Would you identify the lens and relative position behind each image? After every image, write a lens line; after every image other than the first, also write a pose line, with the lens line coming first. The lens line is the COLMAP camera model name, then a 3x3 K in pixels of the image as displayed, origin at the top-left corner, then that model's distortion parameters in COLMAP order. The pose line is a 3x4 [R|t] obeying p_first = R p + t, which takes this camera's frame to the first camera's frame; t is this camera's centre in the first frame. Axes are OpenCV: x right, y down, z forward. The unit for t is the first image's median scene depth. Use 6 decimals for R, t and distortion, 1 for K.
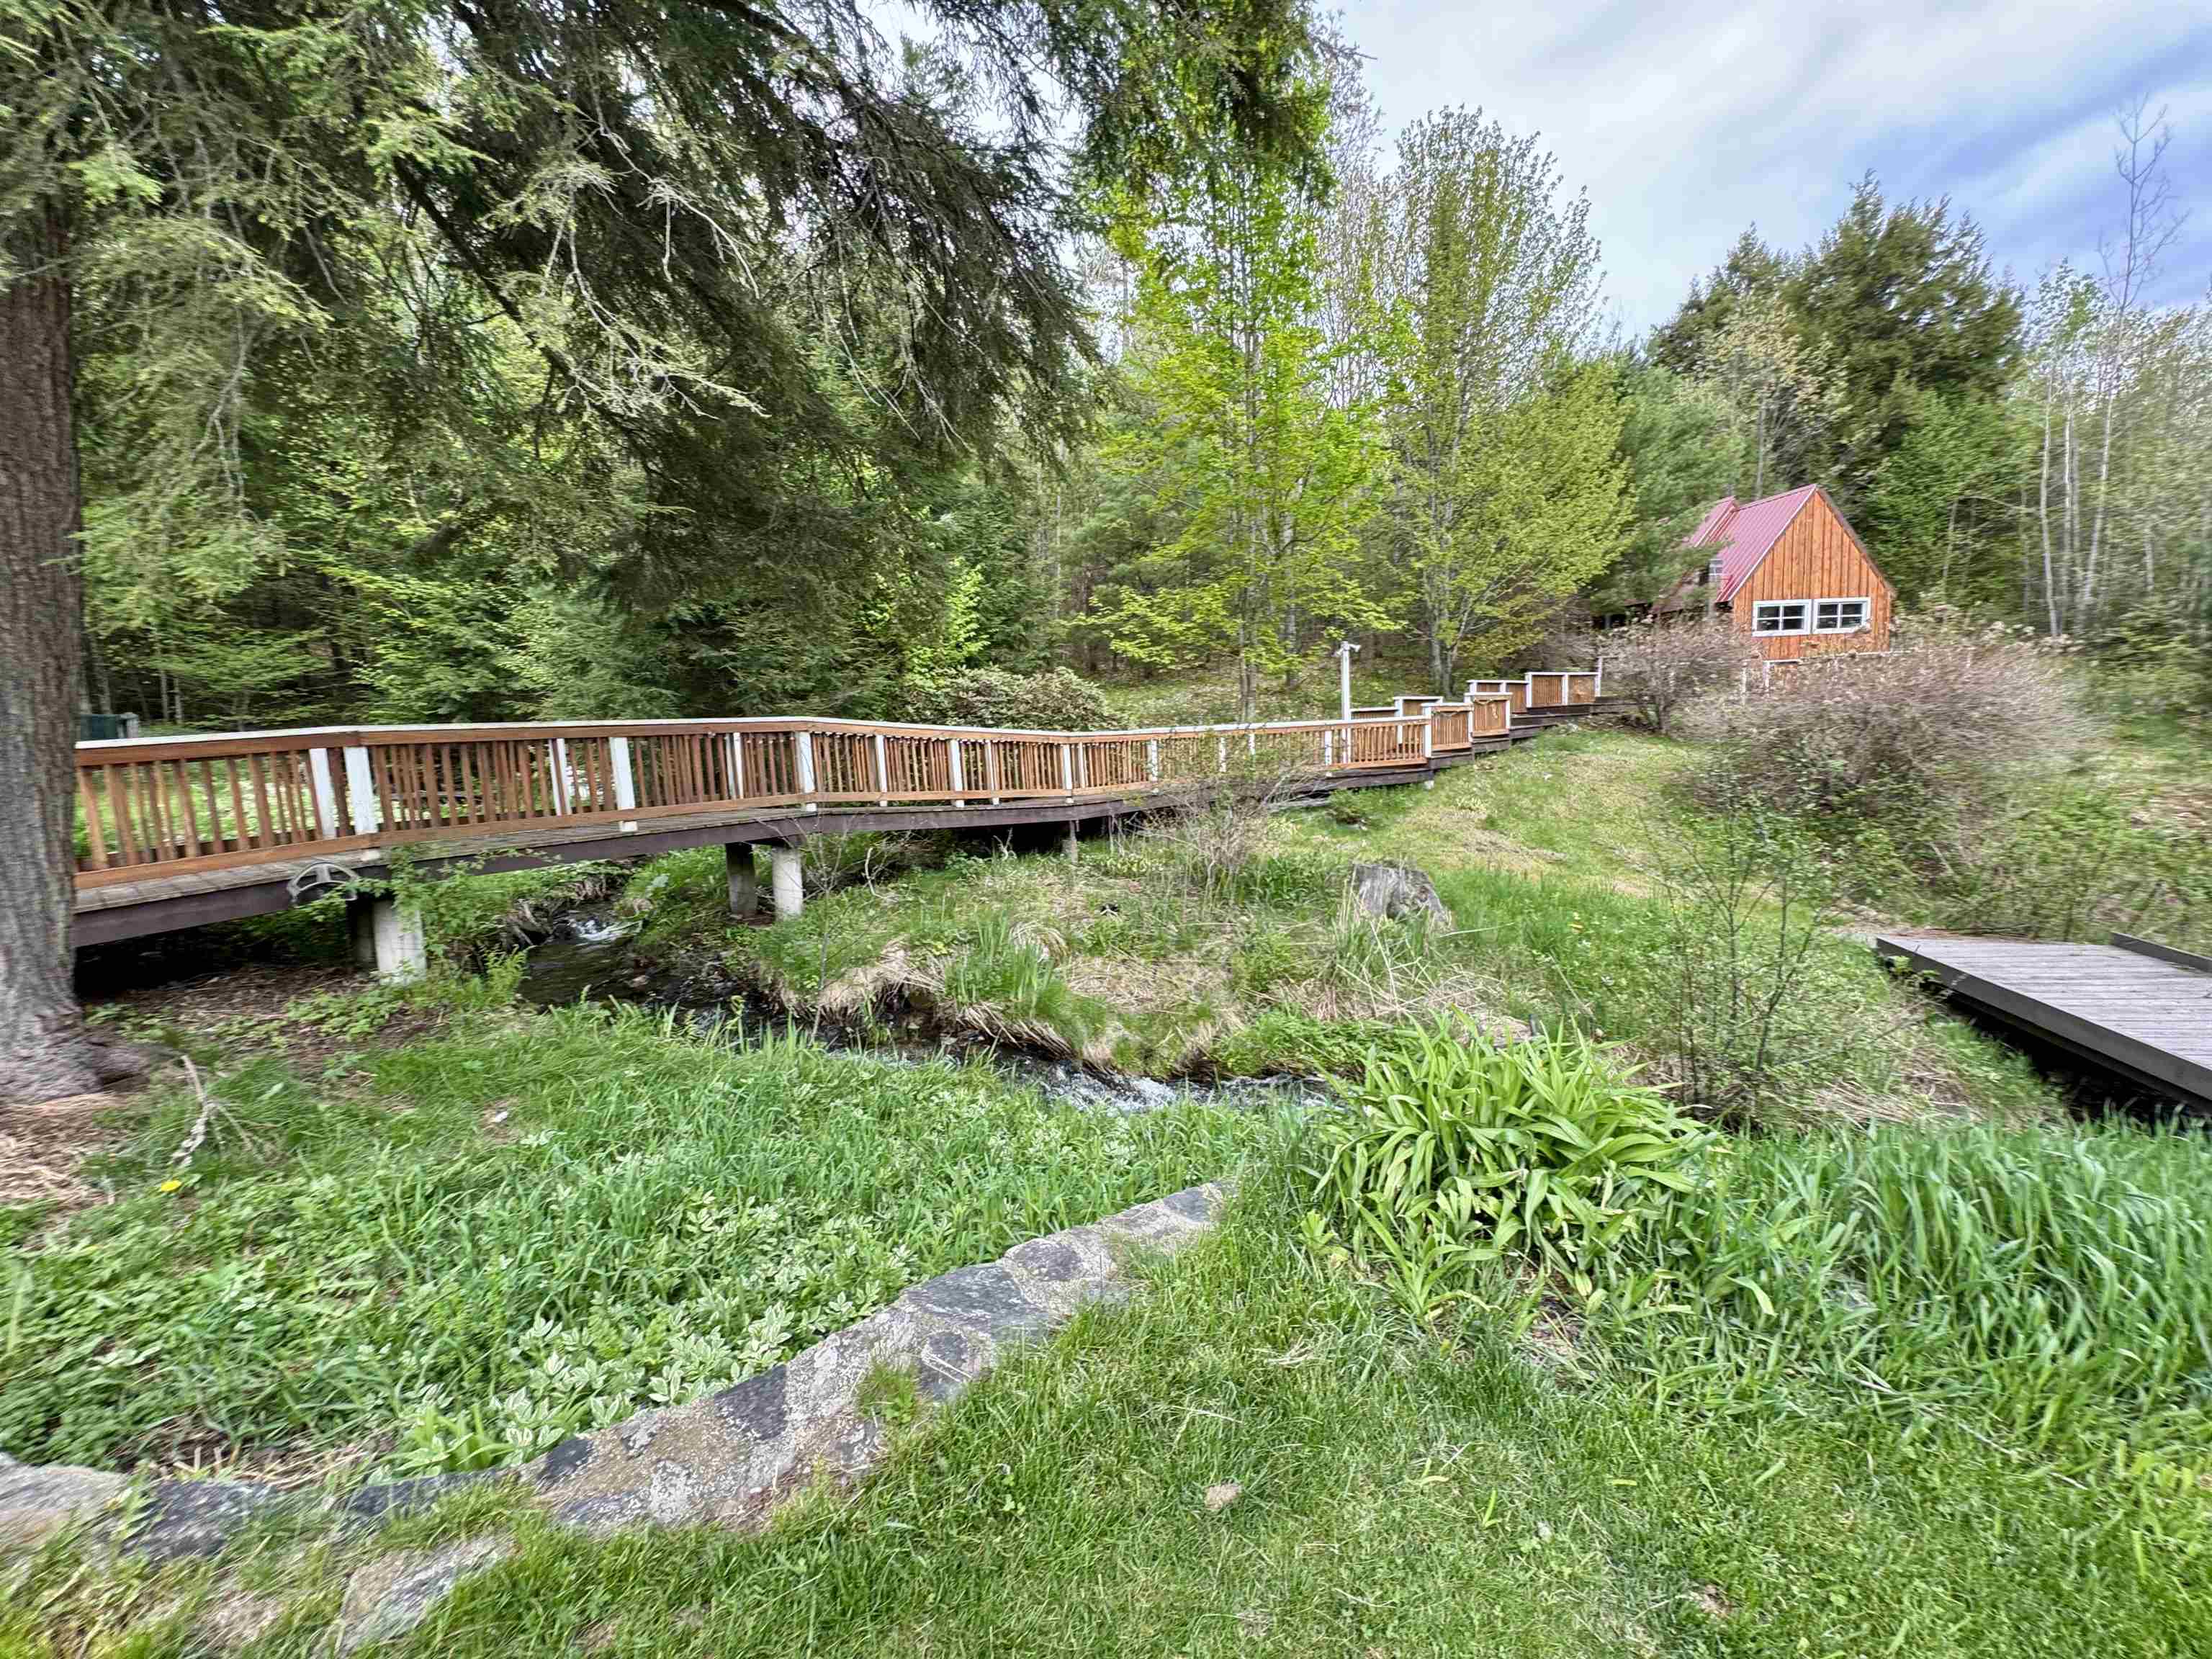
lens RADIAL K [[881.7, 0, 1110.9], [0, 881.7, 839.1], [0, 0, 1]] dist [-0.004631, 0.000712]
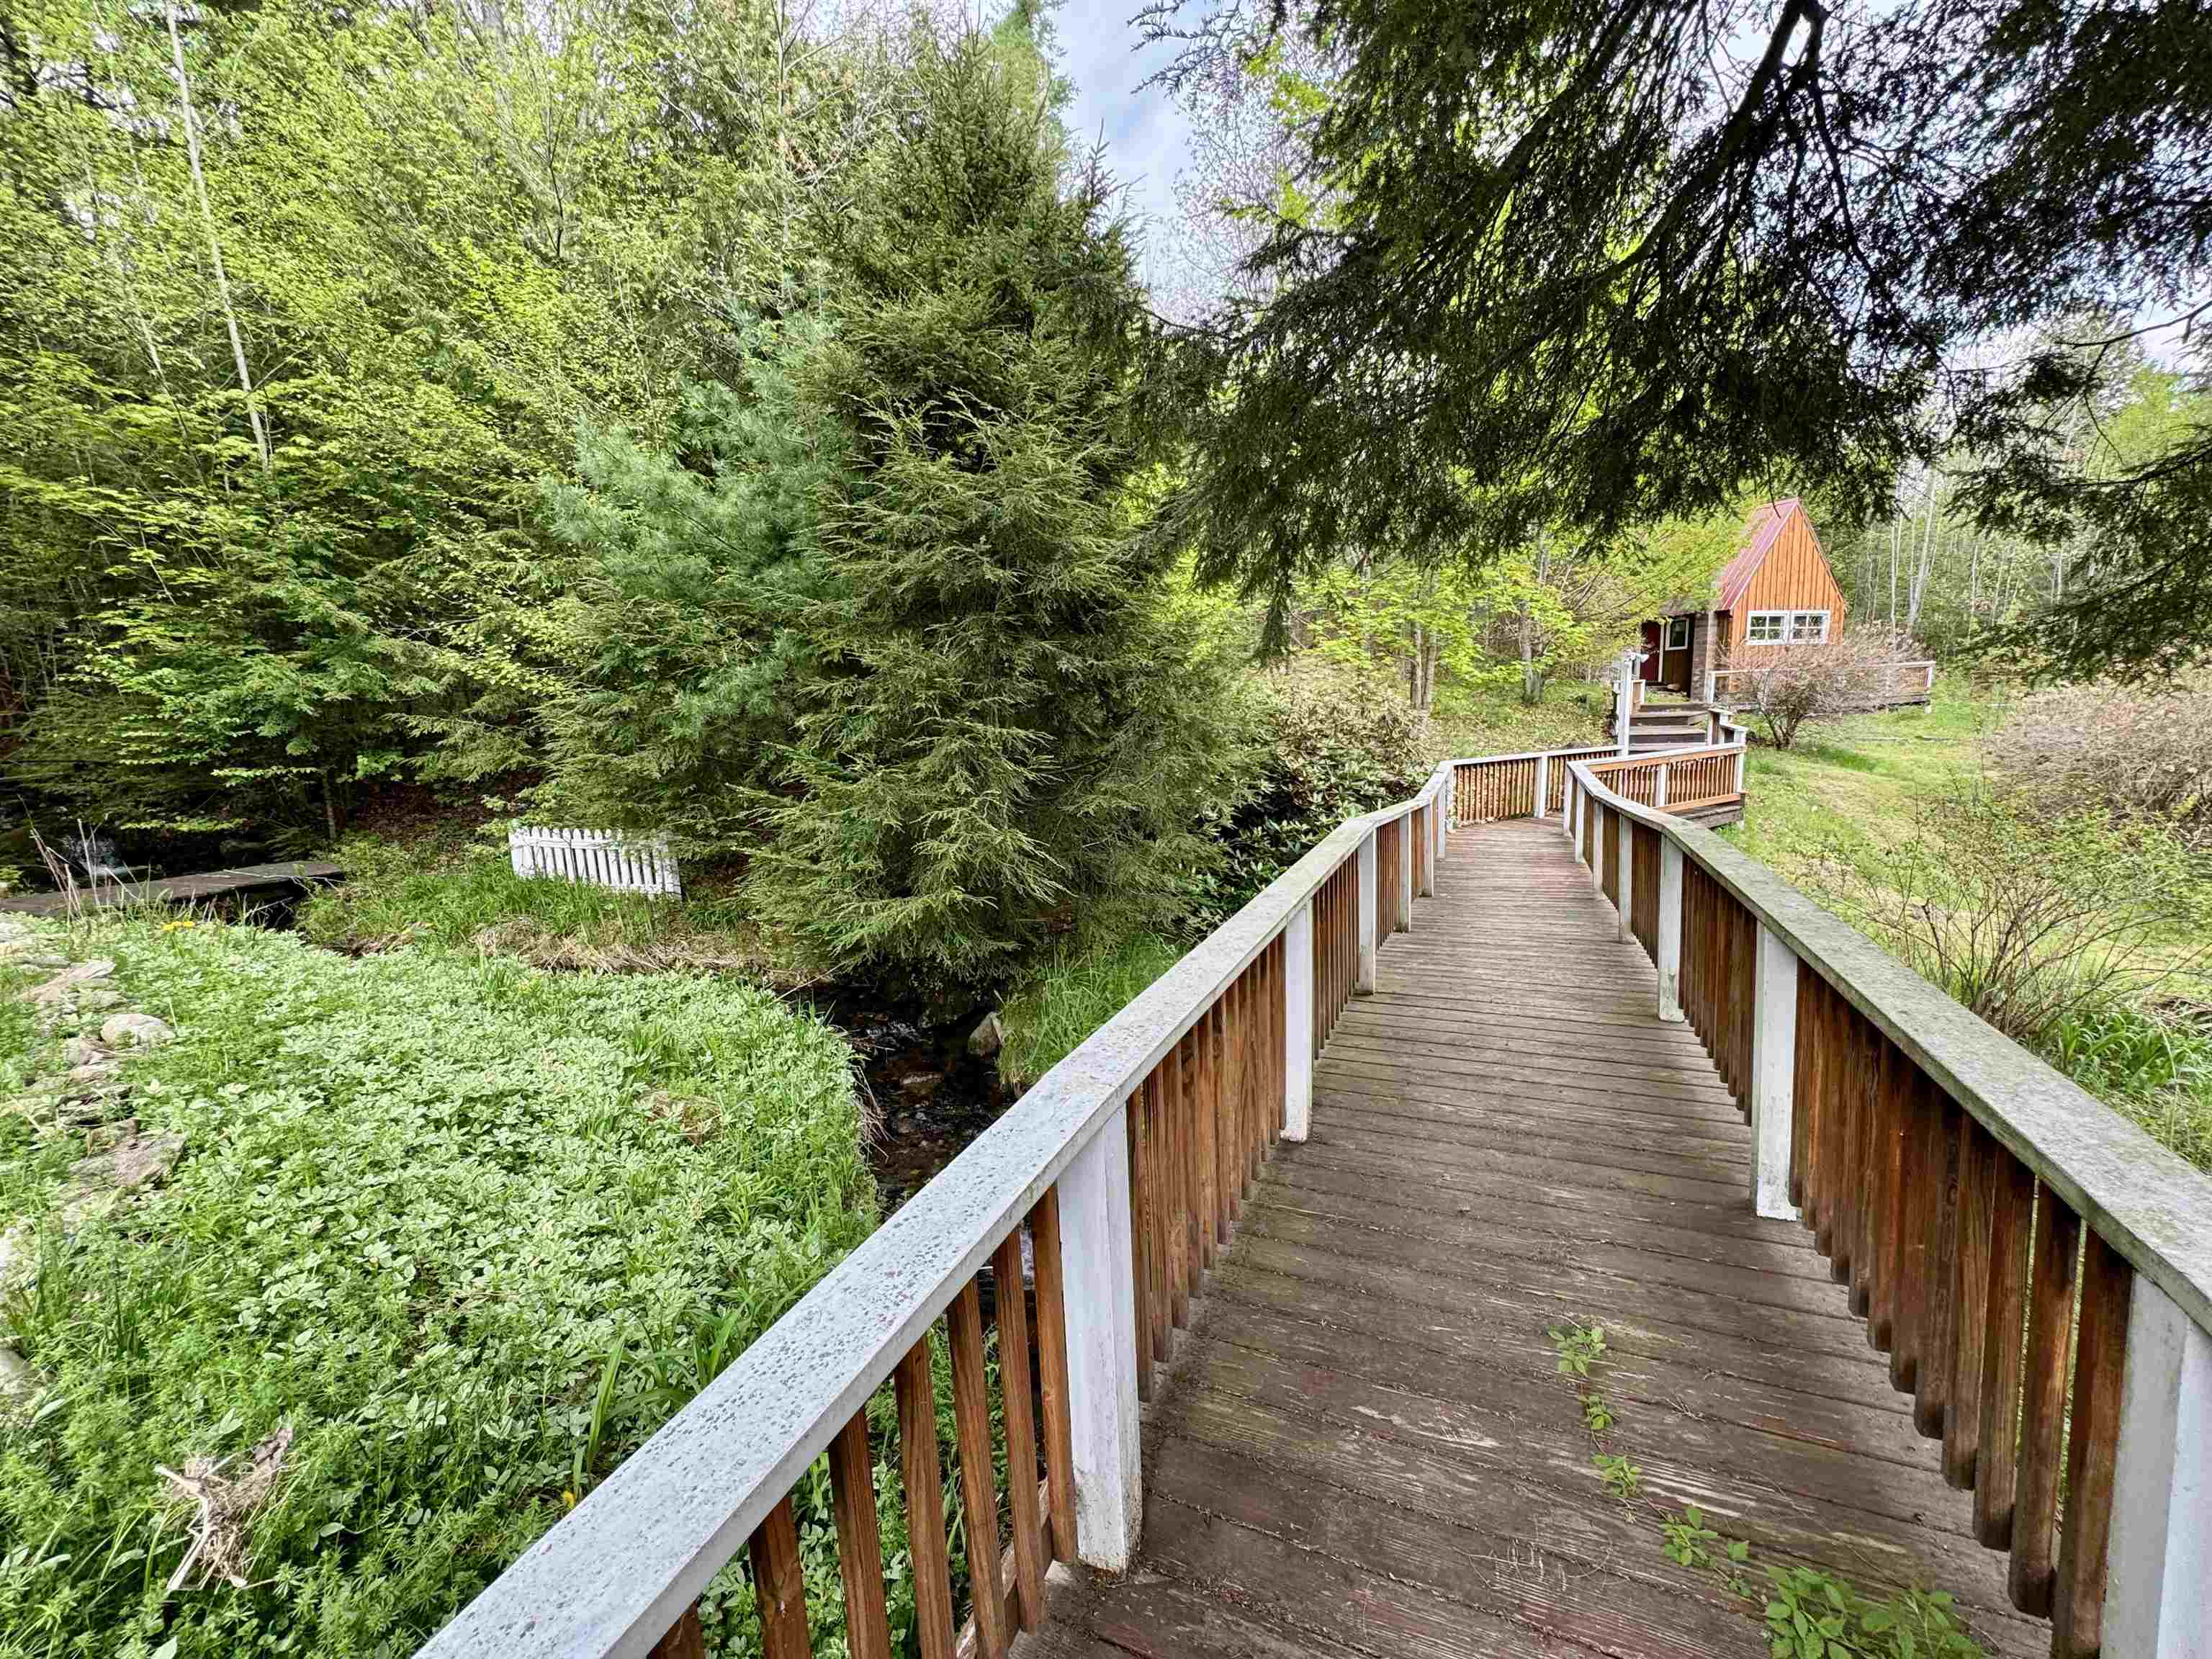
lens RADIAL K [[881.7, 0, 1102.2], [0, 881.7, 825.8], [0, 0, 1]] dist [-0.004631, 0.000712]
pose [[0.967744, -0.026918, 0.250495, -0.536025], [0.025637, 0.999636, 0.008378, -0.105265], [-0.250629, -0.001686, 0.968082, 0.433684]]
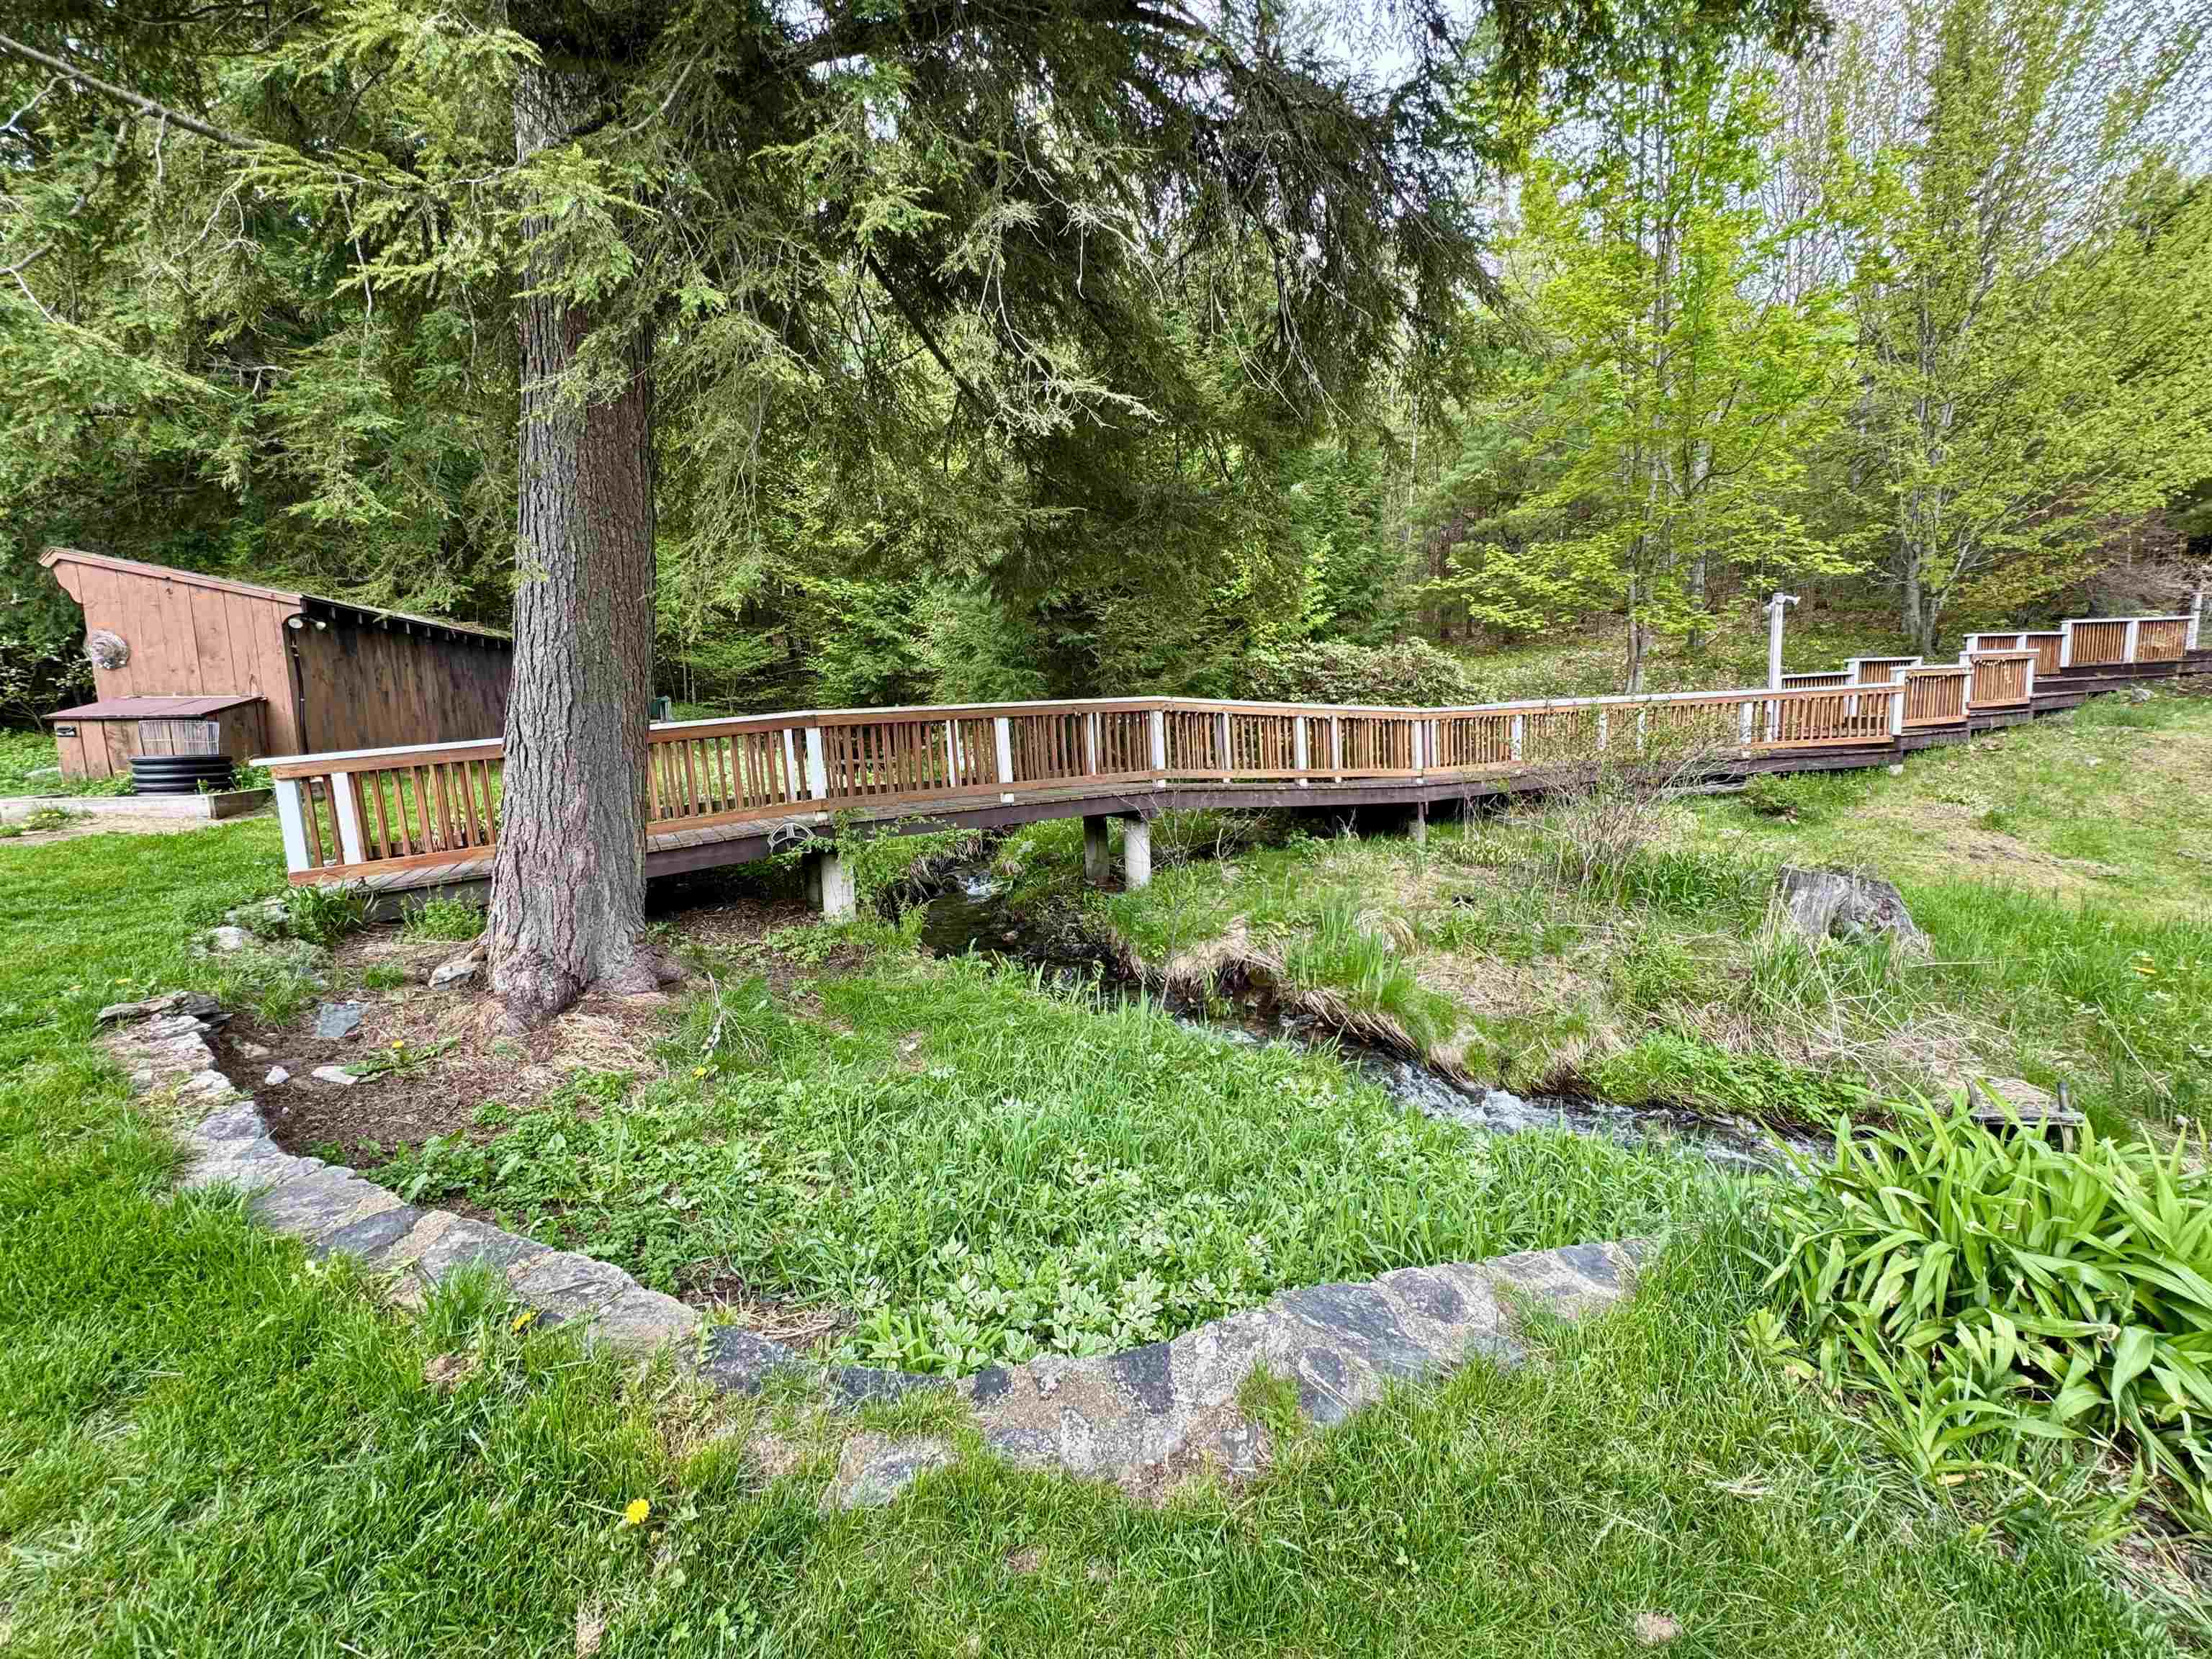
lens RADIAL K [[881.7, 0, 1106.1], [0, 881.7, 839.4], [0, 0, 1]] dist [-0.004631, 0.000712]
pose [[0.930473, 0.047361, -0.363286, -0.012530], [-0.035430, 0.998594, 0.039439, -0.005775], [0.364643, -0.023825, 0.930842, 0.001645]]
